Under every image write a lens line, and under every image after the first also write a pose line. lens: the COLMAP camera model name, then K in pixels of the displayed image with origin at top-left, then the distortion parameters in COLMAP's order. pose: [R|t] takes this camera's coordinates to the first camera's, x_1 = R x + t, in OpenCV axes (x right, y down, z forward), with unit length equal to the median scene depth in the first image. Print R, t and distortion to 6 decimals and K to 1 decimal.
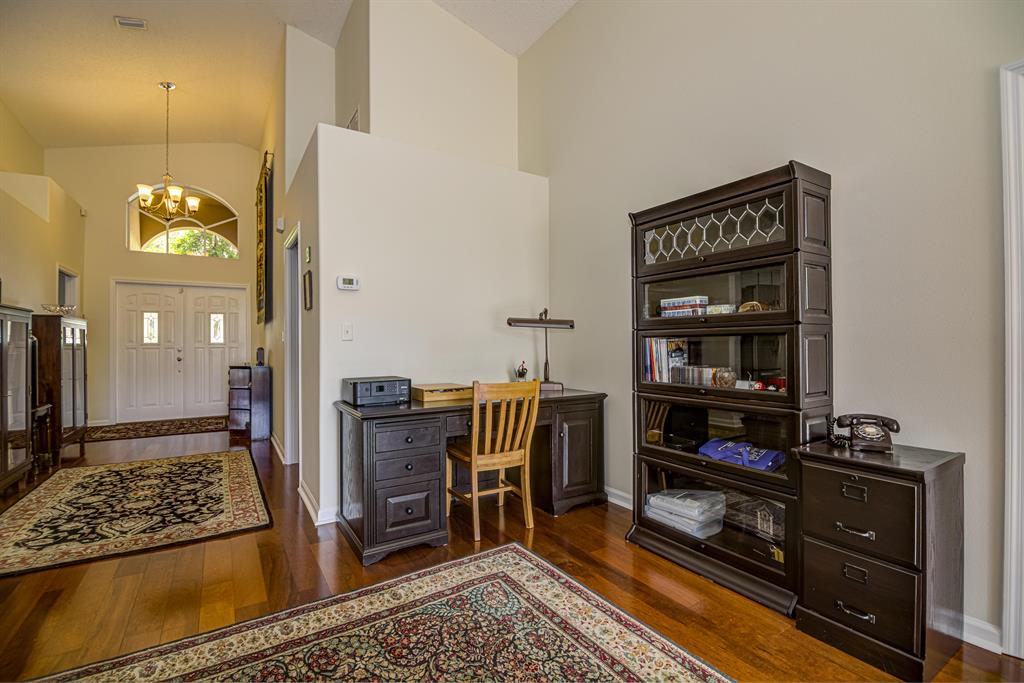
lens RADIAL K [[456.5, 0, 509.3], [0, 456.5, 339.8], [0, 0, 1]] dist [-0.005437, -0.007715]
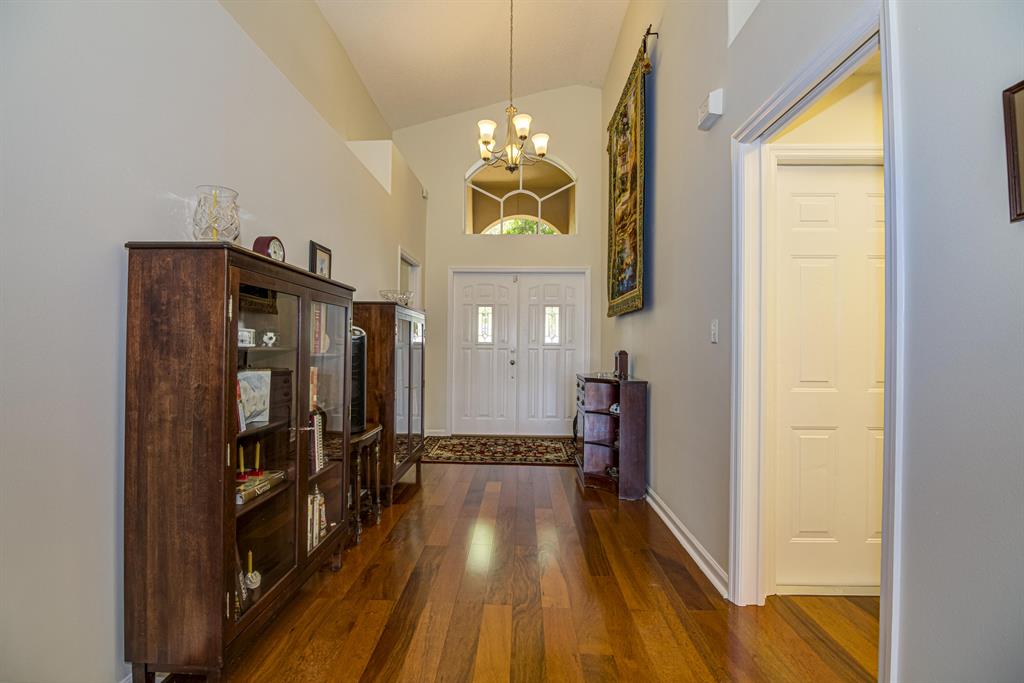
lens RADIAL K [[456.5, 0, 512.2], [0, 456.5, 341.2], [0, 0, 1]] dist [-0.005437, -0.007715]
pose [[0.834877, 0.009672, -0.550352, -0.295119], [-0.011272, 0.999936, 0.000474, 0.004047], [0.550321, 0.005807, 0.834933, 0.335287]]
